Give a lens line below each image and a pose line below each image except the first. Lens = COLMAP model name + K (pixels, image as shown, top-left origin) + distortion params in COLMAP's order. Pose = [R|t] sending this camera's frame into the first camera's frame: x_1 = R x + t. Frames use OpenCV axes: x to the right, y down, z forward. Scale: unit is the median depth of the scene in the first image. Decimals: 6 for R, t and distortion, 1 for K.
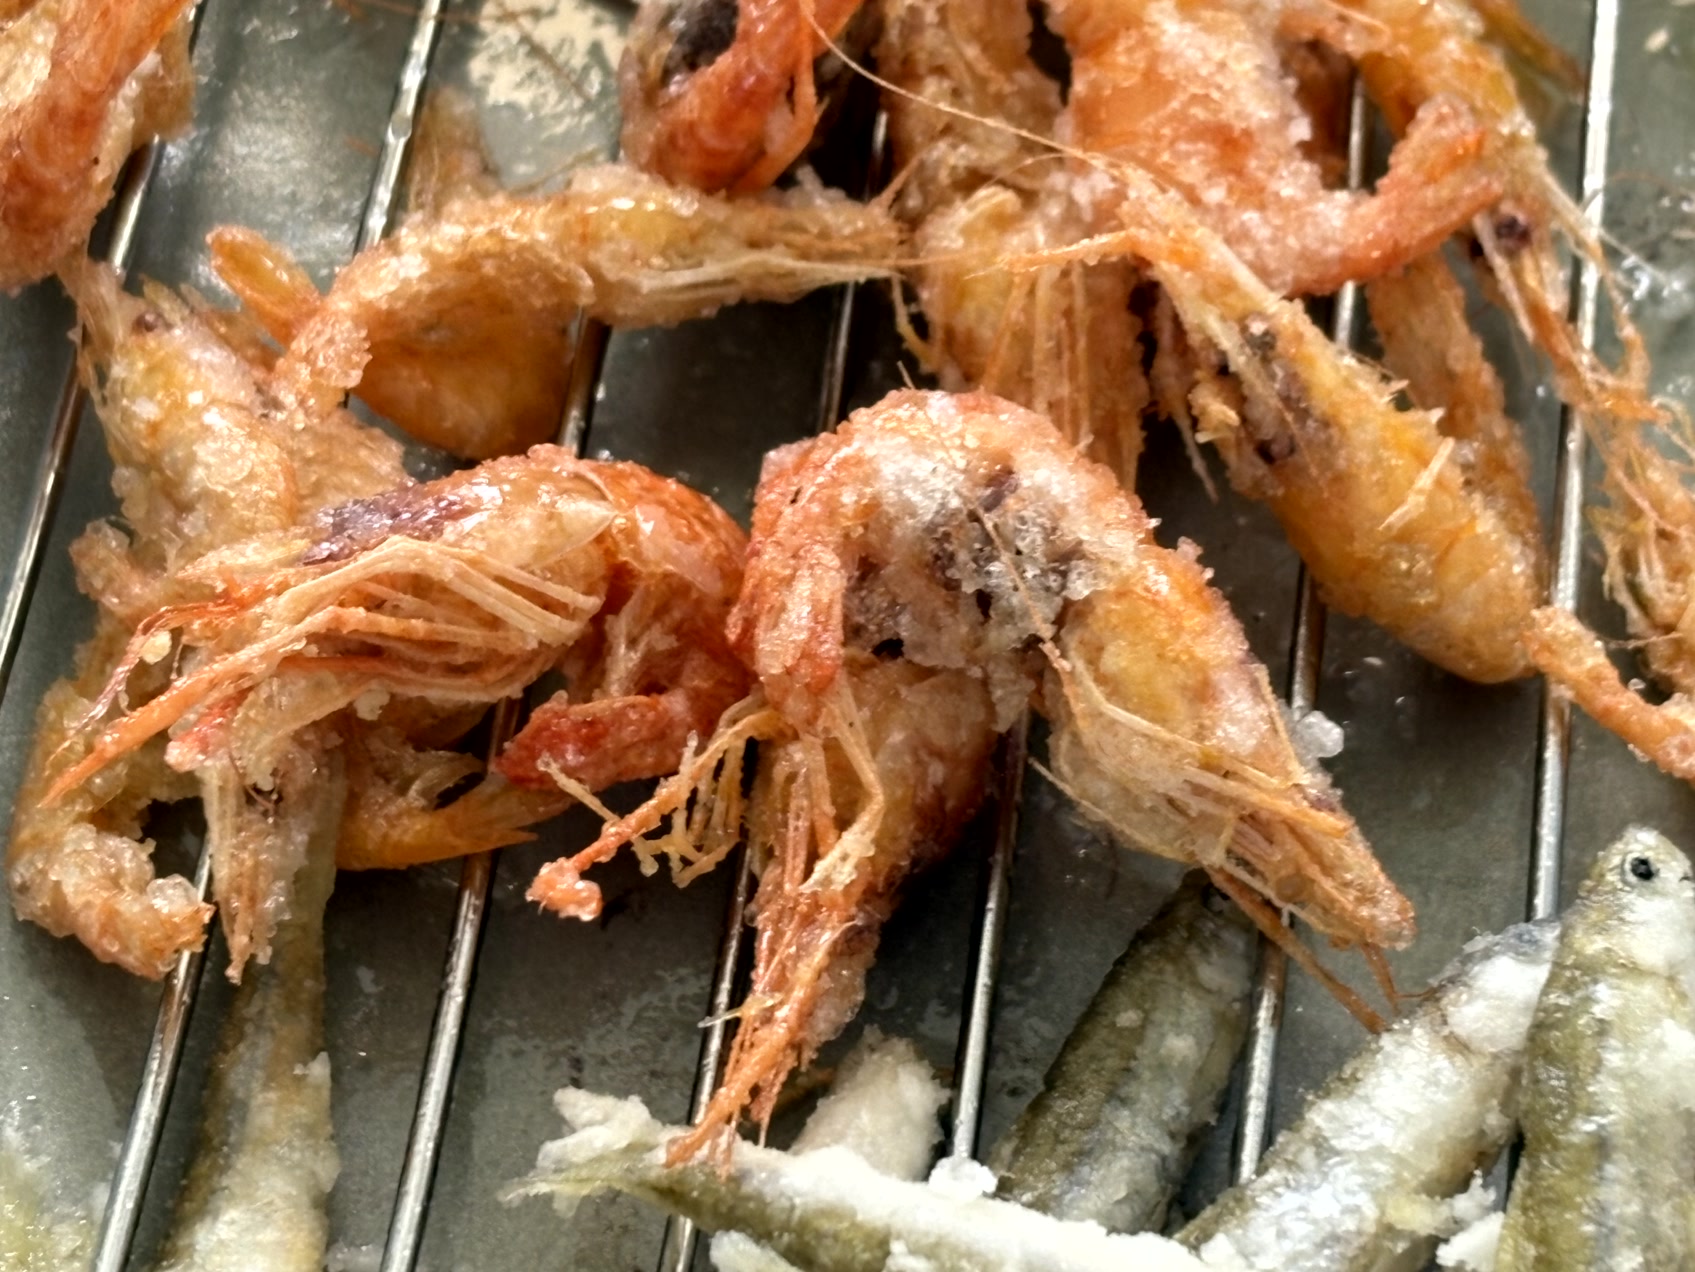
lens RADIAL K [[5554.2, 0, 847.5], [0, 5554.2, 636.0], [0, 0, 1]] dist [0.237443, 2.333996]
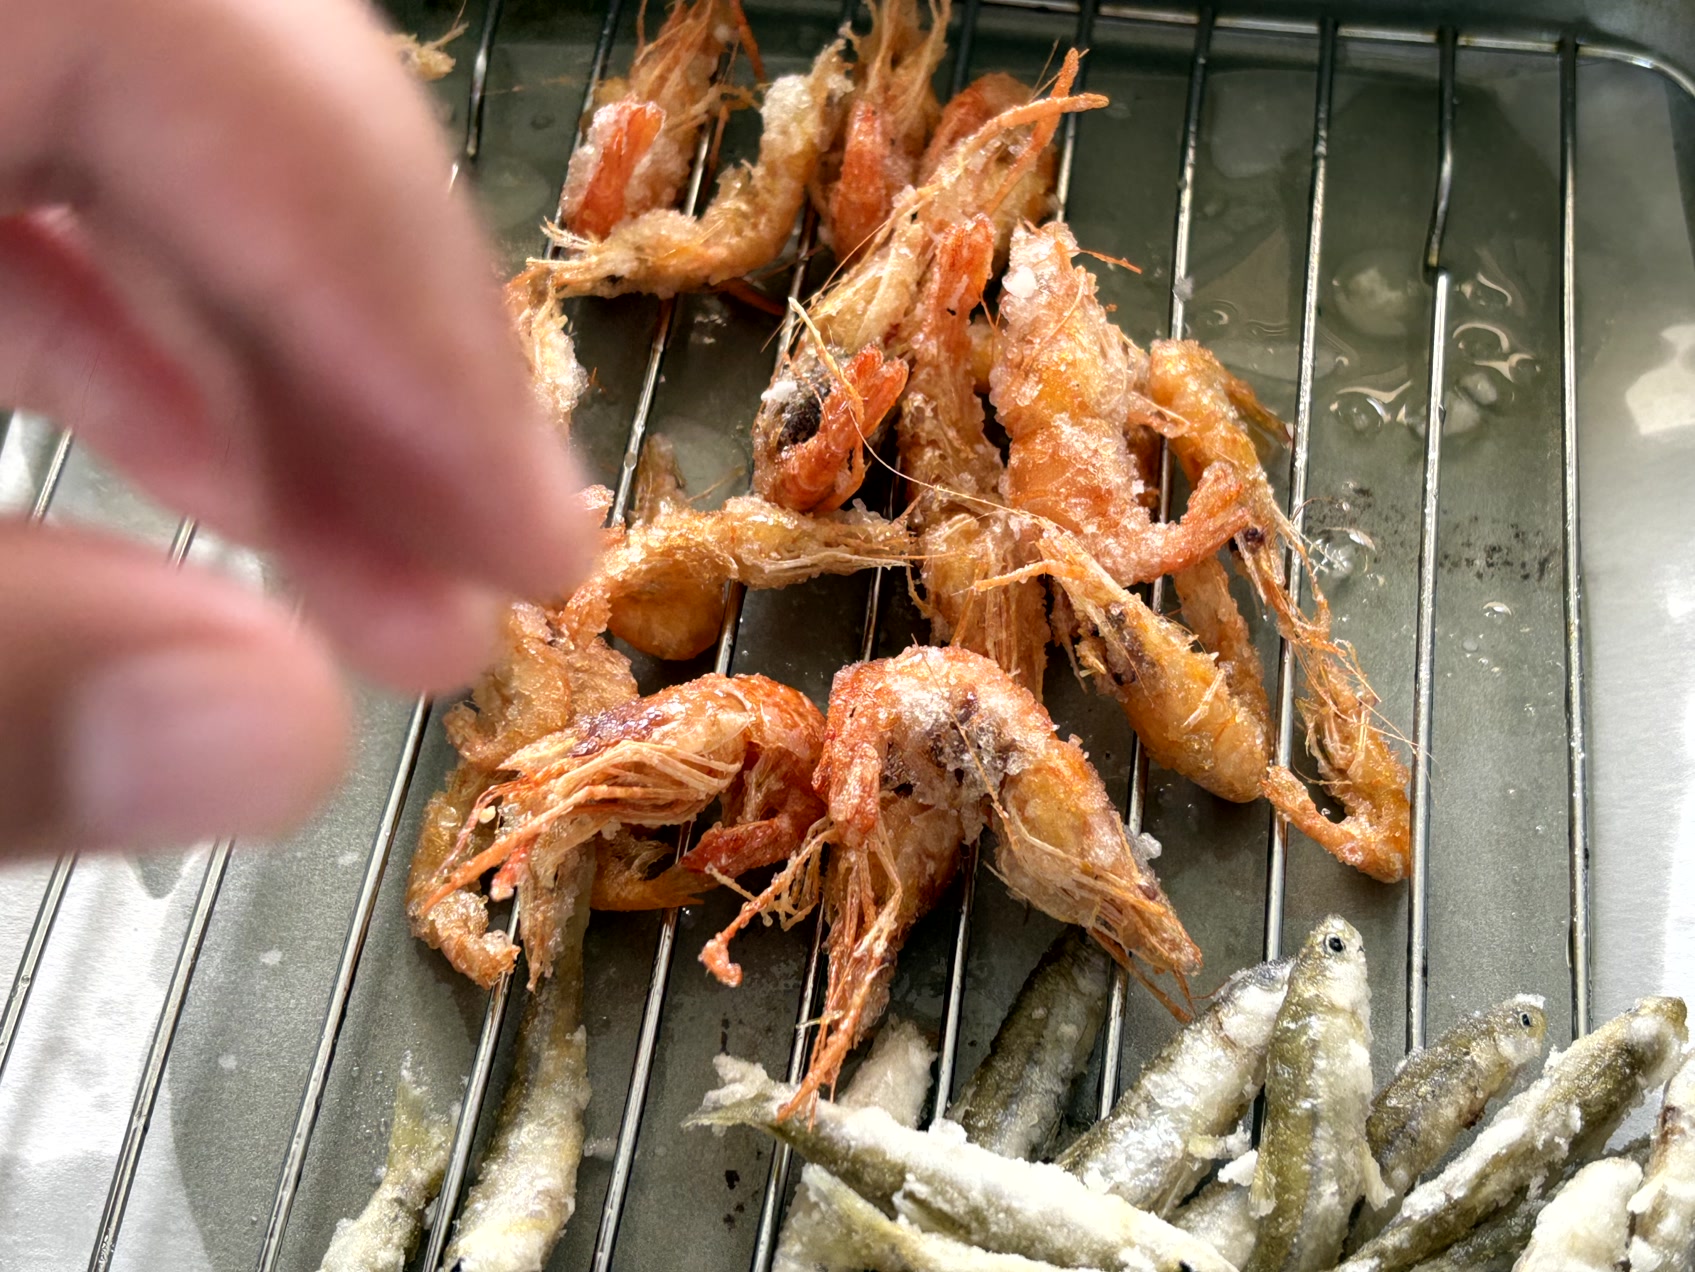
lens RADIAL K [[2592.9, 0, 847.5], [0, 2592.9, 636.0], [0, 0, 1]] dist [0.308174, -1.400875]
pose [[0.999947, 0.010229, 0.001200, -0.012265], [-0.010289, 0.997232, 0.073631, -0.110065], [-0.000443, -0.073640, 0.997285, 0.183003]]
